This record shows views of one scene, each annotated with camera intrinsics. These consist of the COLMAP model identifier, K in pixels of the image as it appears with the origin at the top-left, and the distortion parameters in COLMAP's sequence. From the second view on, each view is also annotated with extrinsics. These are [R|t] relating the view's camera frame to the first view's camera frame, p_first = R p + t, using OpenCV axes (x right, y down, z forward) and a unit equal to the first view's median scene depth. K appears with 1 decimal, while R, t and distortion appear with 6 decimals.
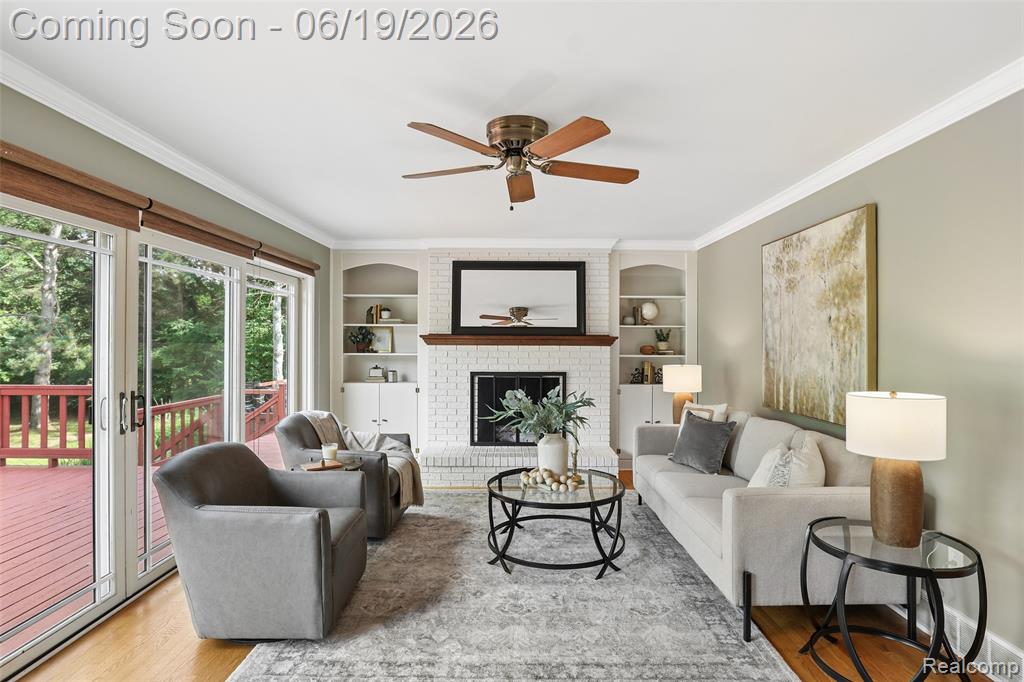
lens RADIAL K [[546.9, 0, 521.1], [0, 546.9, 342.5], [0, 0, 1]] dist [0.003478, 0.000575]
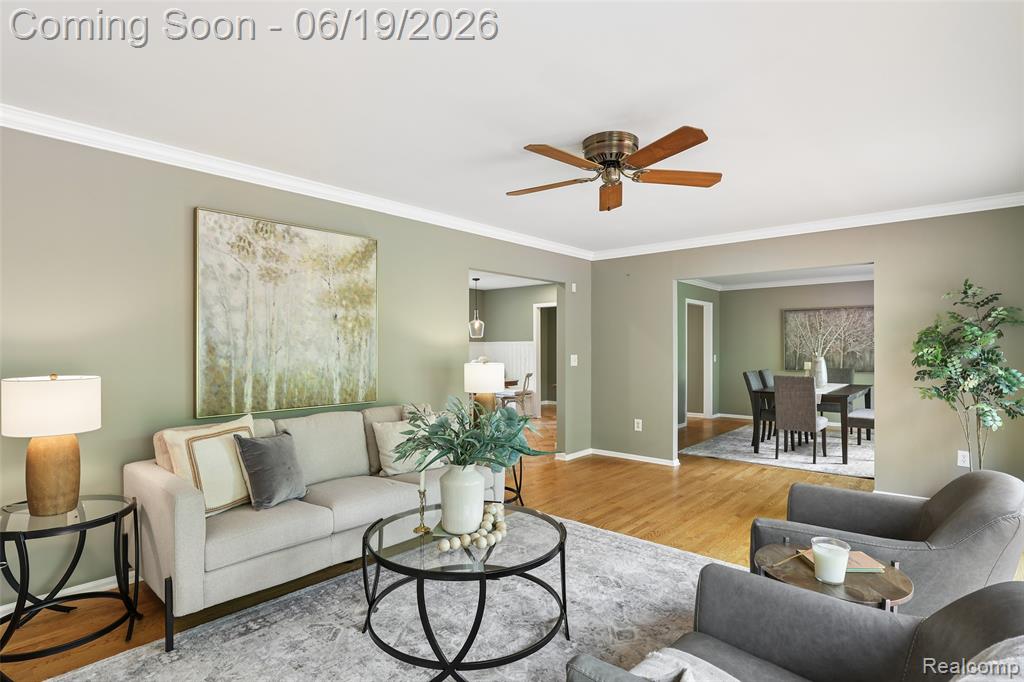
lens RADIAL K [[510.1, 0, 494.0], [0, 510.1, 348.9], [0, 0, 1]] dist [-0.036035, 0.001803]
pose [[-0.725989, -0.005626, 0.687684, -0.371521], [-0.001596, 0.999978, 0.006496, 0.015567], [-0.687705, 0.003619, -0.725981, 1.322611]]
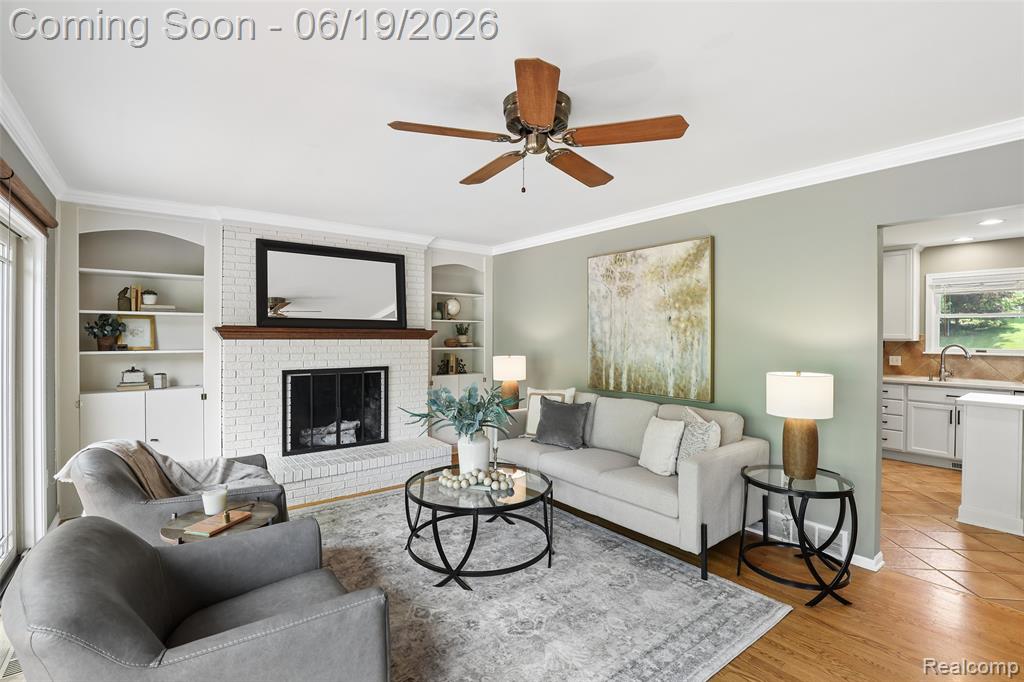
lens RADIAL K [[470.9, 0, 523.4], [0, 470.9, 338.4], [0, 0, 1]] dist [-0.005796, 0.001967]
pose [[0.791136, -0.004696, 0.611622, -0.350678], [-0.000041, 0.999970, 0.007731, -0.003523], [-0.611640, -0.006141, 0.791112, 0.266359]]
